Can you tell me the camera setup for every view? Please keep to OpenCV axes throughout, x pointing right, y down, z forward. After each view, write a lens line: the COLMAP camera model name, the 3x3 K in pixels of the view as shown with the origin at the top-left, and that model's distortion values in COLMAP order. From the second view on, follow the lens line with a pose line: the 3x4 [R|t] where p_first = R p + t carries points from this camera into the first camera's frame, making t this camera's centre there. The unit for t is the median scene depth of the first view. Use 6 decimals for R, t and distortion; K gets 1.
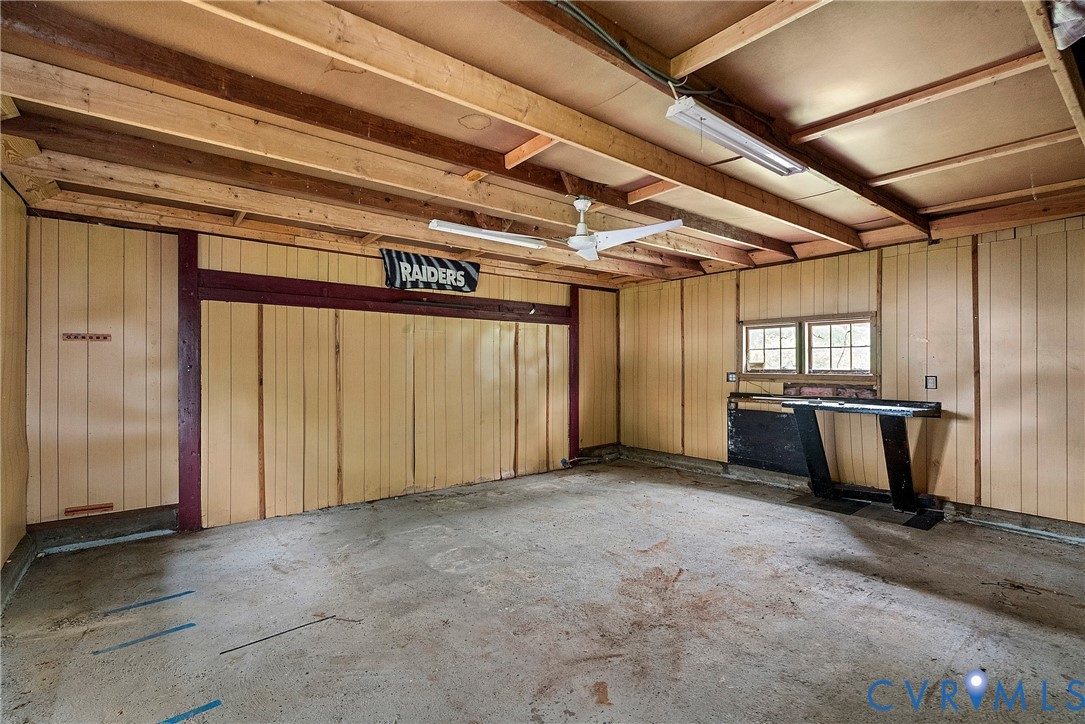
lens RADIAL K [[497.7, 0, 541.4], [0, 497.7, 365.2], [0, 0, 1]] dist [0.000371, 0.000692]
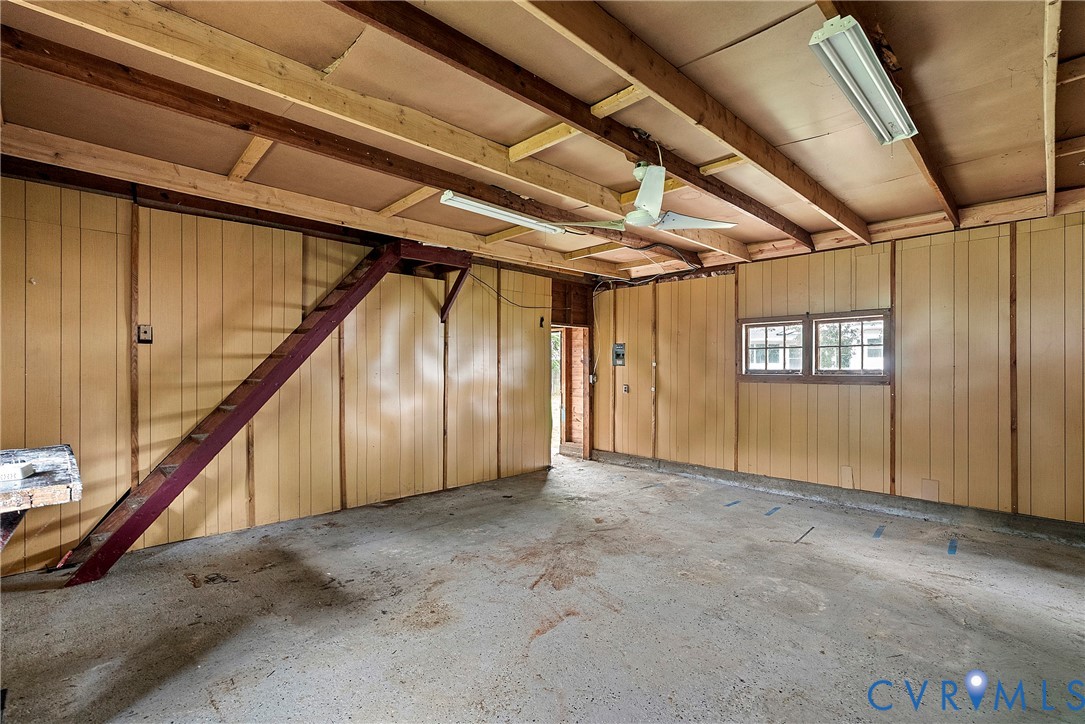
lens RADIAL K [[497.7, 0, 543.1], [0, 497.7, 366.2], [0, 0, 1]] dist [0.000371, 0.000692]
pose [[-0.994213, -0.000793, -0.107420, 0.383797], [-0.000146, 0.999982, -0.006033, 0.014752], [0.107423, -0.005983, -0.994195, 2.041587]]
